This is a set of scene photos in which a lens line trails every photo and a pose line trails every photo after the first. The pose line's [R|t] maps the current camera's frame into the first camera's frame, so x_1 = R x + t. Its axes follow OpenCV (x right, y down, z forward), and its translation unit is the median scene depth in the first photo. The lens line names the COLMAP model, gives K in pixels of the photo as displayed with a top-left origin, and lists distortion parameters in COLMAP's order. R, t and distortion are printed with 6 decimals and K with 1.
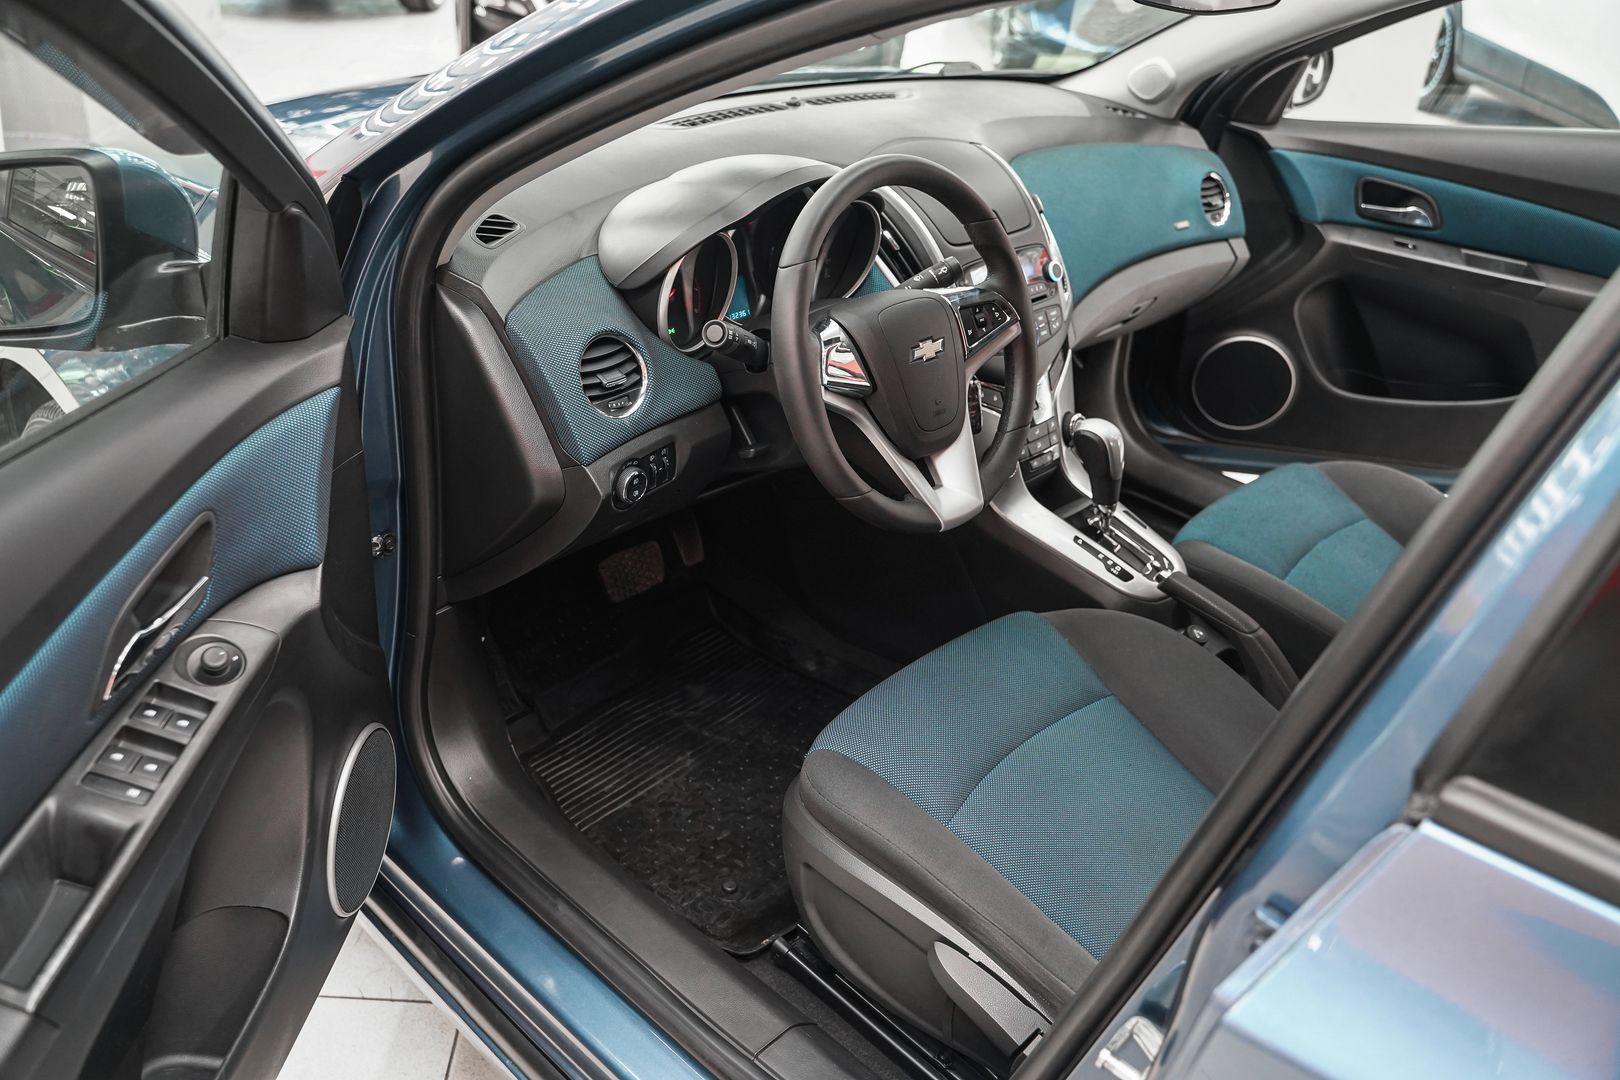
lens RADIAL K [[1385.5, 0, 818.6], [0, 1385.5, 540.8], [0, 0, 1]] dist [-0.097540, 0.070888]
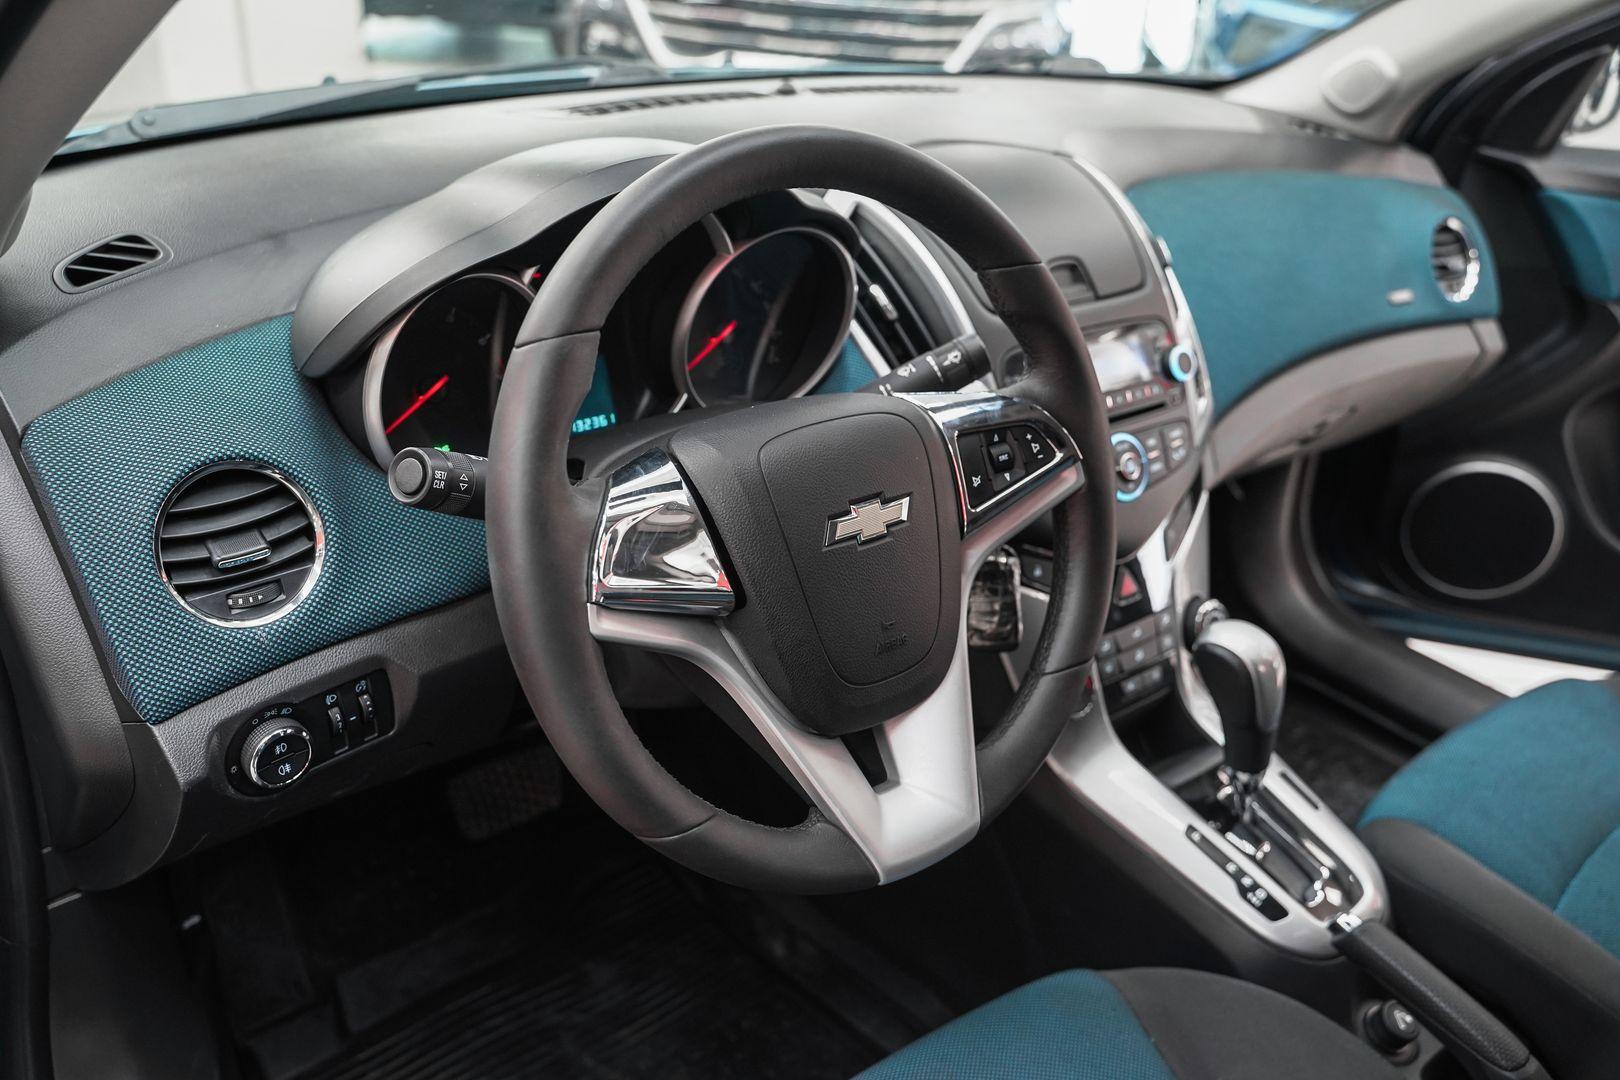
lens RADIAL K [[1385.5, 0, 793.2], [0, 1385.5, 535.1], [0, 0, 1]] dist [-0.097540, 0.070888]
pose [[0.988084, 0.053699, -0.144241, 0.098526], [-0.061158, 0.996983, -0.047787, -0.085746], [0.141240, 0.056039, 0.988388, 0.405309]]
